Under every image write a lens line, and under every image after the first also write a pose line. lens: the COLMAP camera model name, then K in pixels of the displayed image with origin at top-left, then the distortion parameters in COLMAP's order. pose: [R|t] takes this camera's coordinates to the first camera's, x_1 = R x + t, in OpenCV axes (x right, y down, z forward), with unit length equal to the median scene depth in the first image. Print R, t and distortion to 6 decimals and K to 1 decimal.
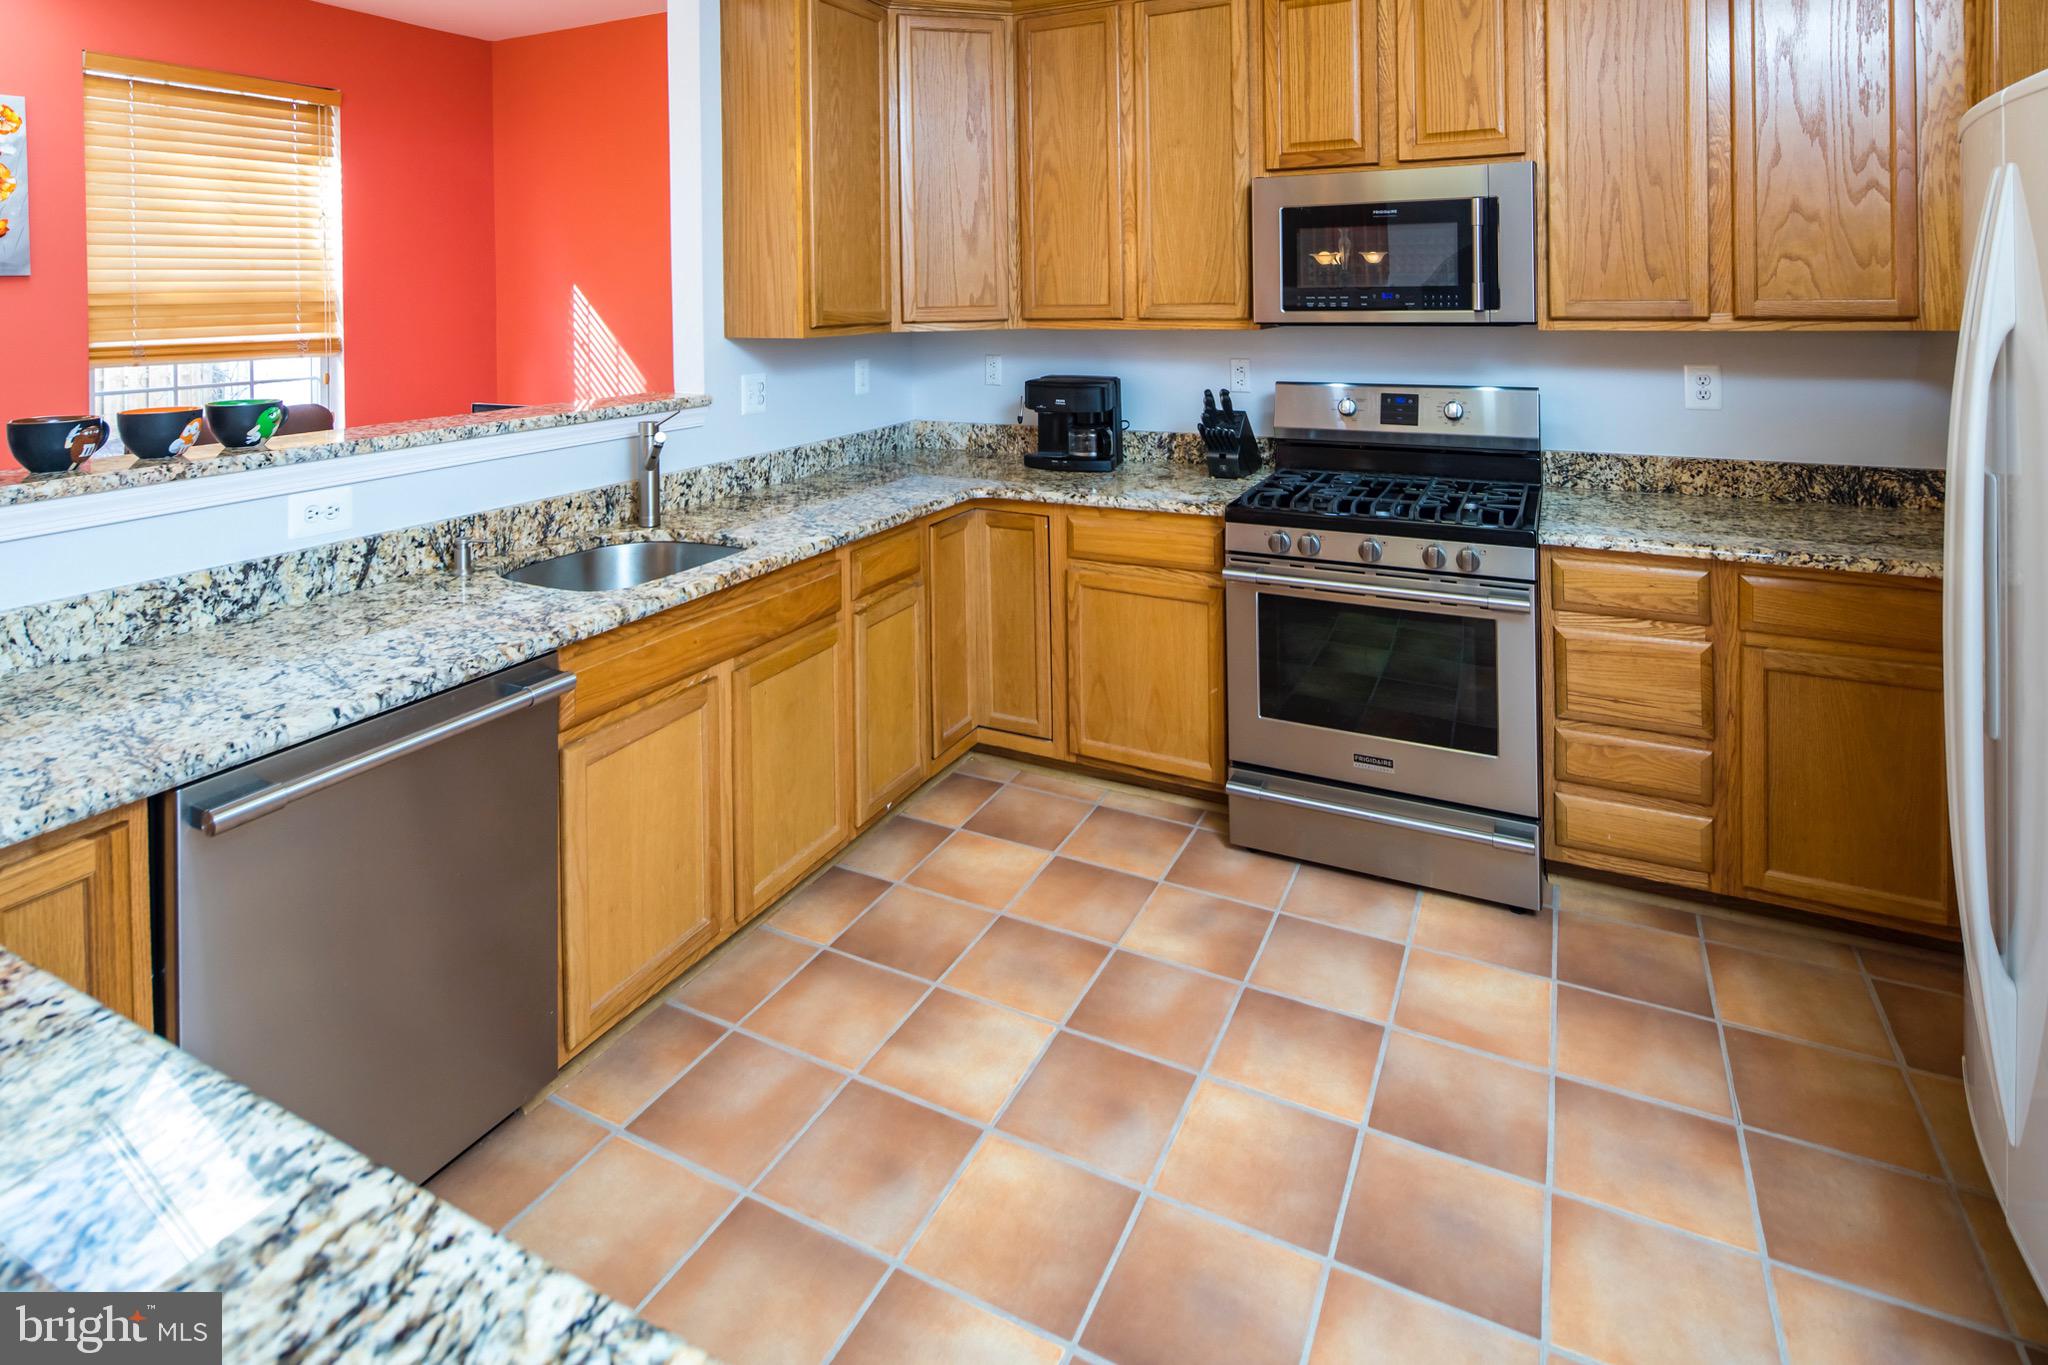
lens RADIAL K [[1057.9, 0, 1072.5], [0, 1057.9, 297.3], [0, 0, 1]] dist [0.000518, -0.001733]
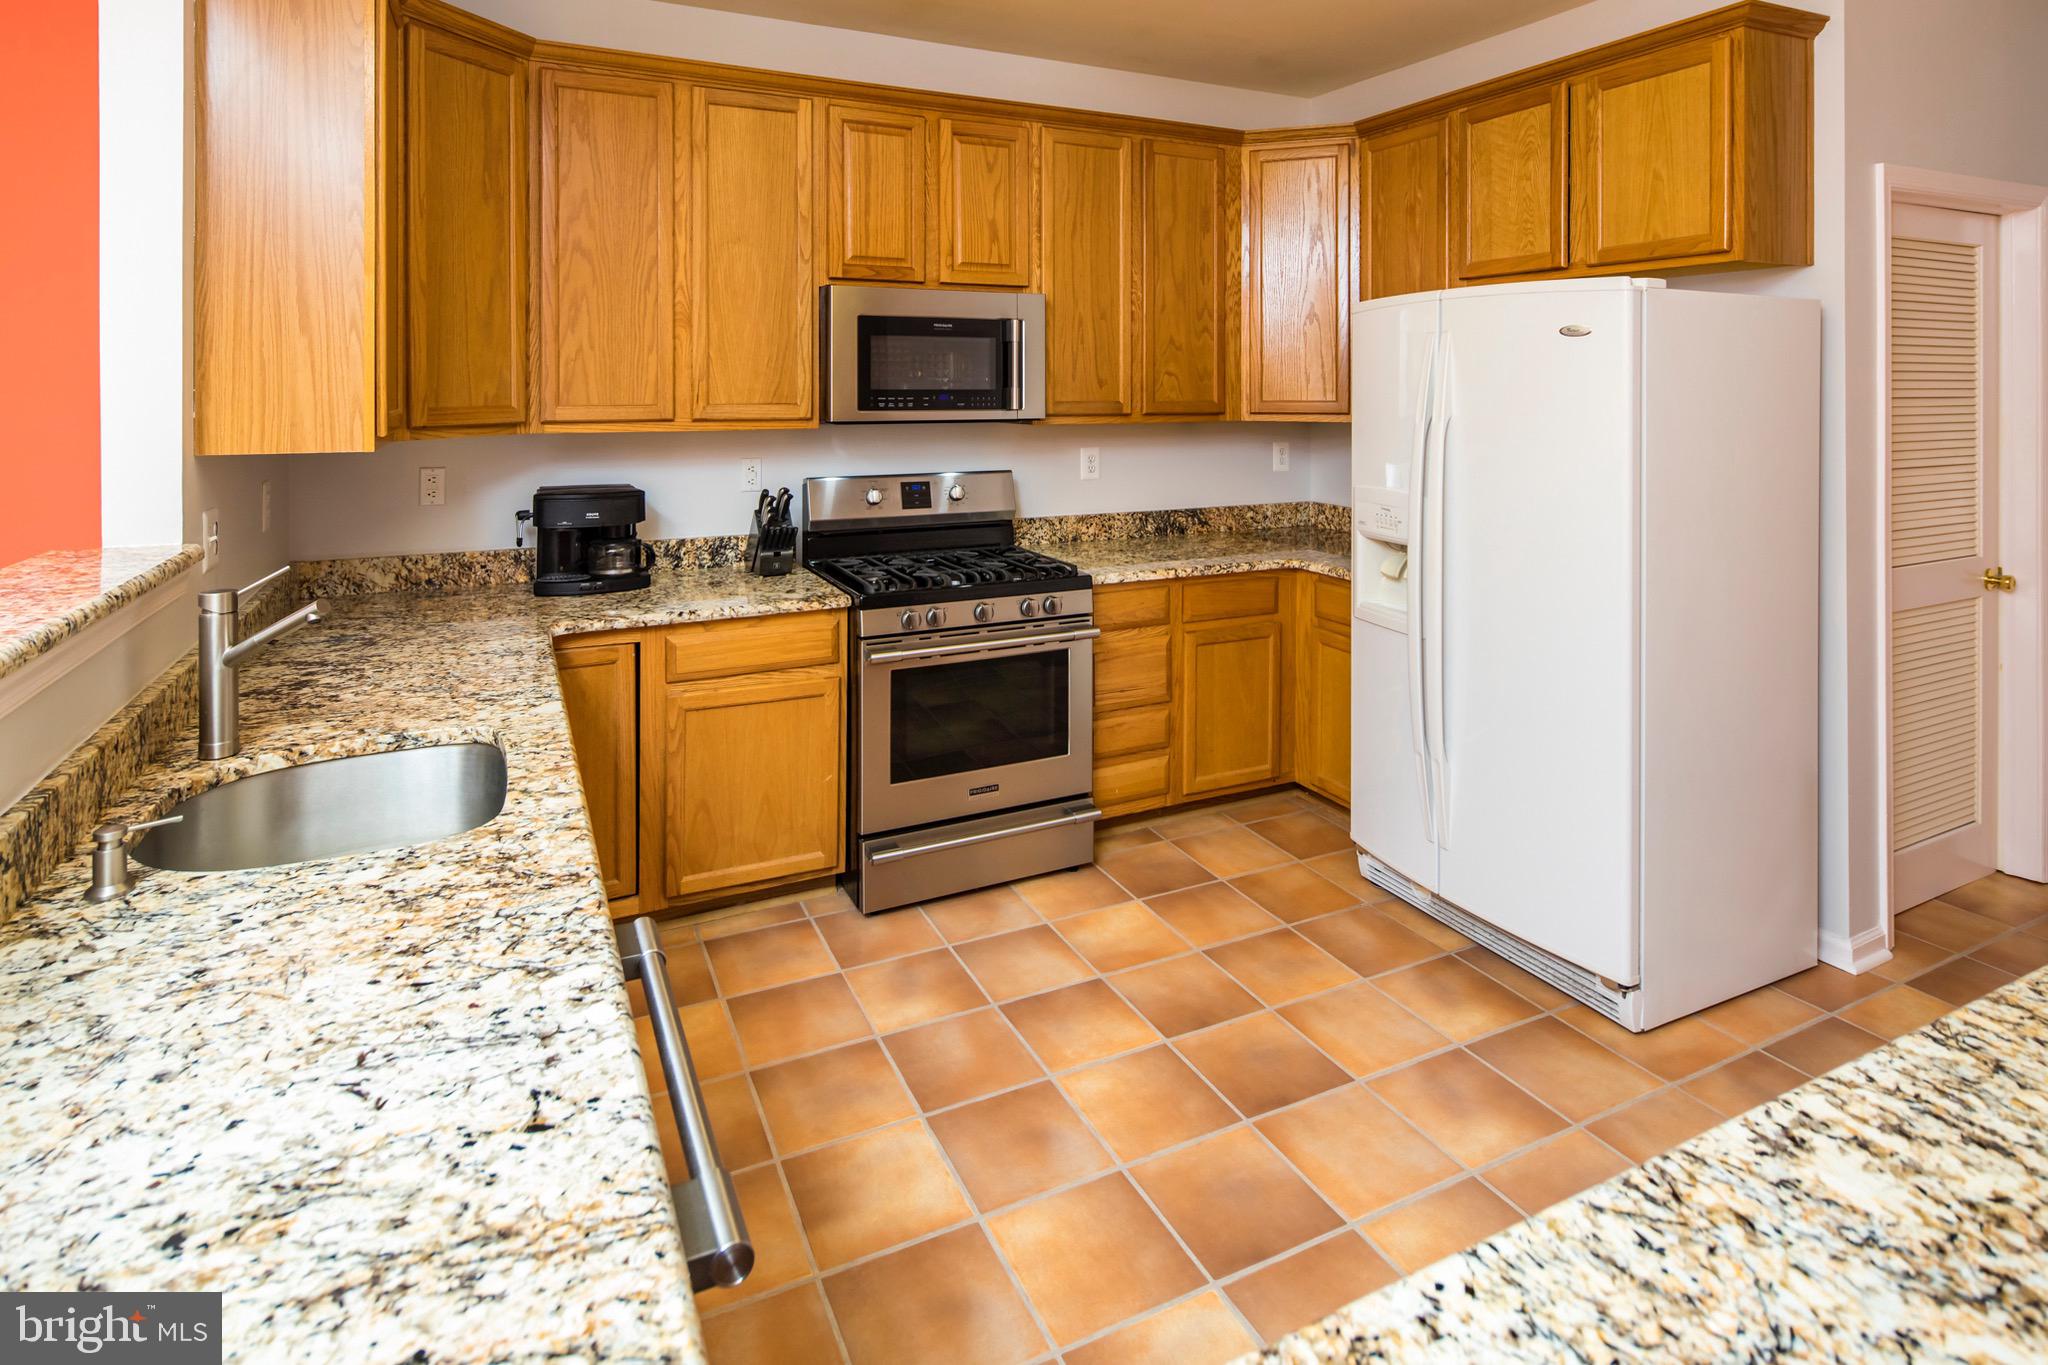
lens RADIAL K [[1037.9, 0, 970.1], [0, 1037.9, 392.3], [0, 0, 1]] dist [0.002266, -0.004462]
pose [[0.636103, 0.009936, 0.771540, -0.601208], [-0.004095, 0.999946, -0.009501, 0.004119], [-0.771593, 0.002884, 0.636110, 0.261648]]
